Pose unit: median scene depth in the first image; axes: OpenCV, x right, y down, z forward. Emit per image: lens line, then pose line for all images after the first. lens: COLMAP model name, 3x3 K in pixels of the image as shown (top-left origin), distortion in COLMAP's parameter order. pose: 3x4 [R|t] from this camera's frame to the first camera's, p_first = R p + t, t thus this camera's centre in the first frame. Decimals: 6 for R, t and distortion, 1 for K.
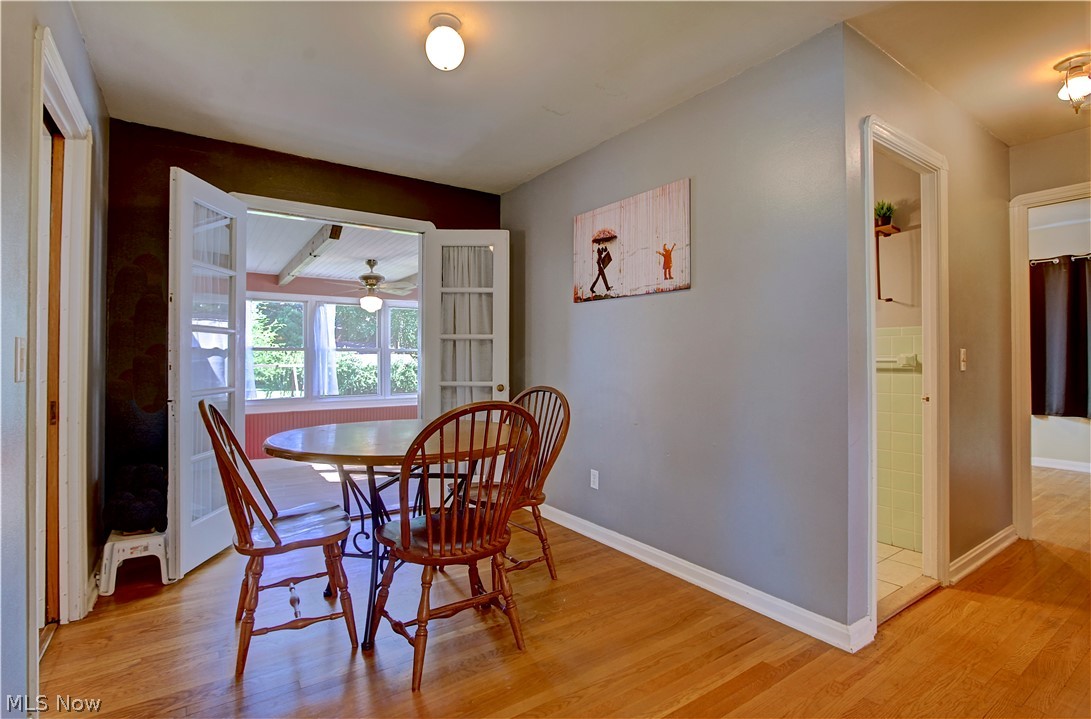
lens RADIAL K [[514.8, 0, 521.3], [0, 514.8, 352.9], [0, 0, 1]] dist [-0.000869, 0.000226]
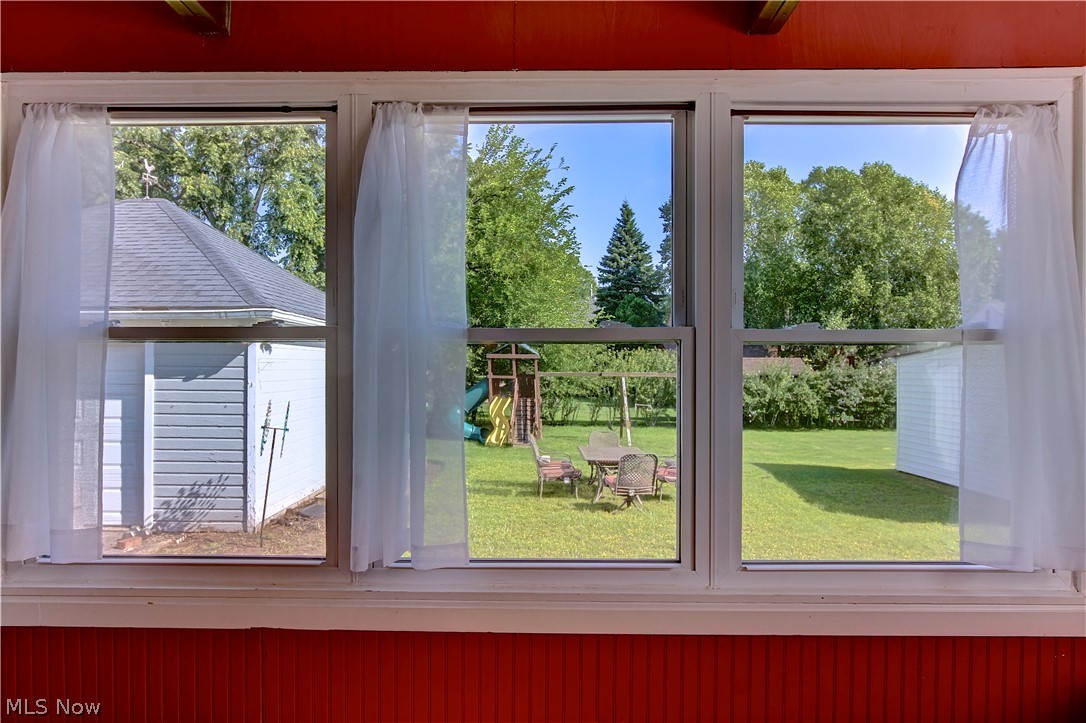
lens RADIAL K [[665.7, 0, 543.0], [0, 665.7, 361.5], [0, 0, 1]] dist [-0.000579, -0.000088]
pose [[0.837112, 0.005988, -0.546998, -0.040042], [-0.001592, 0.999963, 0.008511, 0.000417], [0.547029, -0.006254, 0.837091, 0.166012]]
